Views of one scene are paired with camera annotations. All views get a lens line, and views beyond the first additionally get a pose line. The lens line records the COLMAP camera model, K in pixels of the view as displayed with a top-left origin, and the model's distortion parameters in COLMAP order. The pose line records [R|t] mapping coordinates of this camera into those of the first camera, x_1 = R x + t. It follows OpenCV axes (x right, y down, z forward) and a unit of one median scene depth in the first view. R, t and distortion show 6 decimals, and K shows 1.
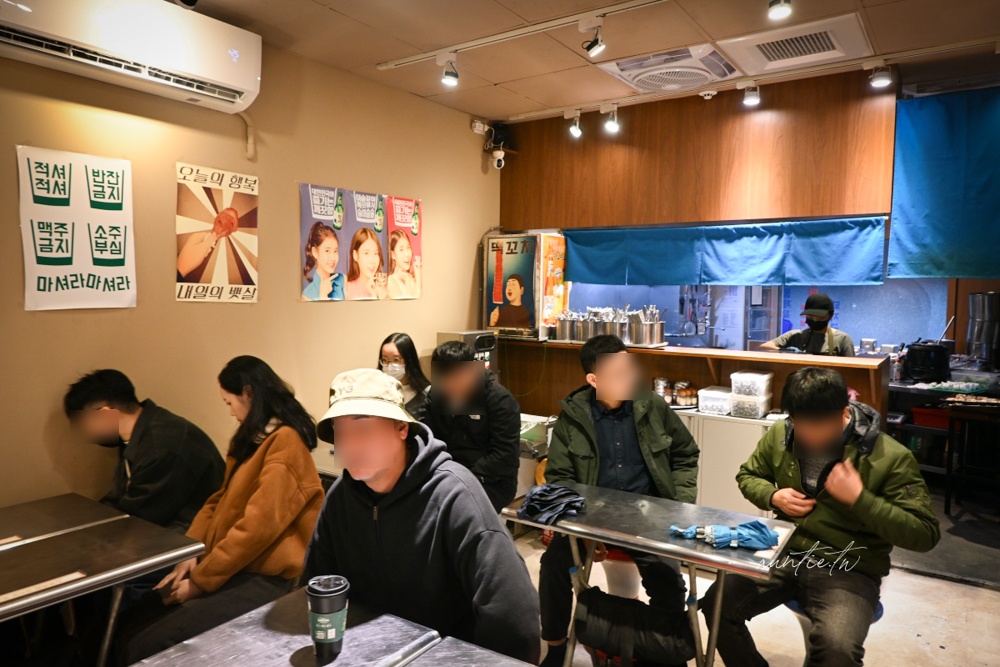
lens RADIAL K [[671.8, 0, 497.2], [0, 671.8, 331.7], [0, 0, 1]] dist [-0.016675, 0.005288]
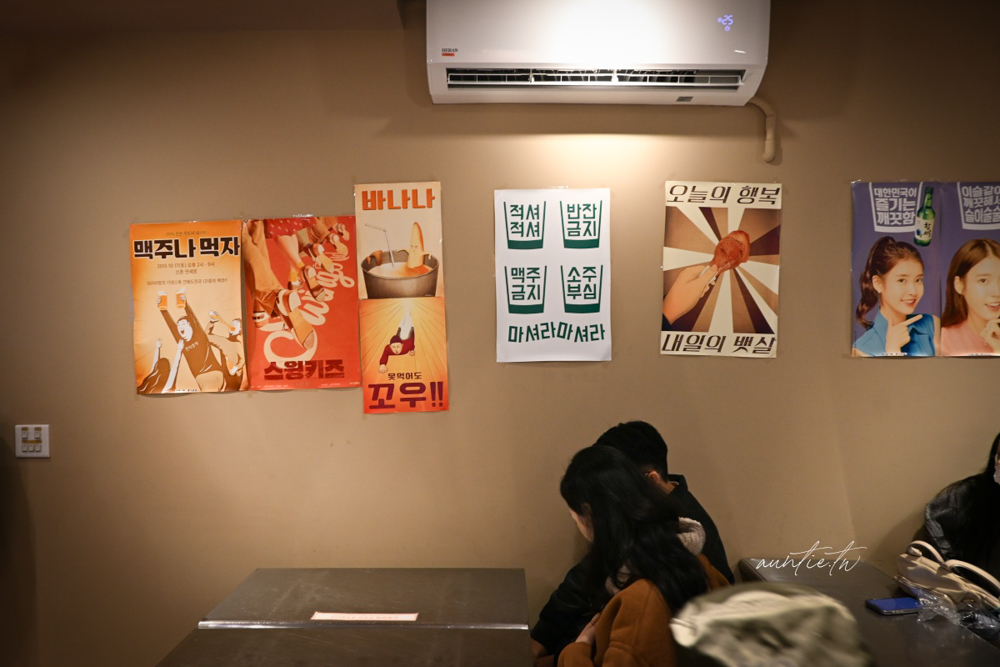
lens RADIAL K [[671.8, 0, 500.3], [0, 671.8, 335.8], [0, 0, 1]] dist [-0.016675, 0.005288]
pose [[0.571662, 0.019879, -0.820248, 0.068356], [-0.048860, 0.998757, -0.009847, -0.049778], [0.819033, 0.045706, 0.571923, 0.378627]]
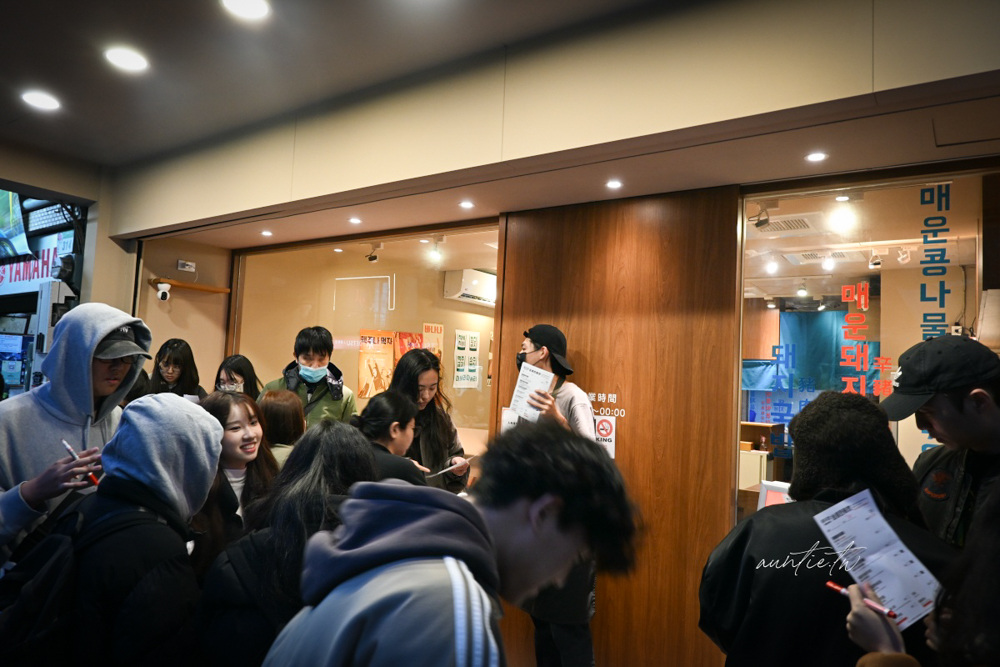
lens RADIAL K [[671.8, 0, 502.1], [0, 671.8, 332.5], [0, 0, 1]] dist [-0.016675, 0.005288]
pose [[0.999241, 0.038262, -0.007247, -0.409257], [-0.038898, 0.989519, -0.139064, 0.102865], [0.001851, 0.139240, 0.990257, -1.515934]]
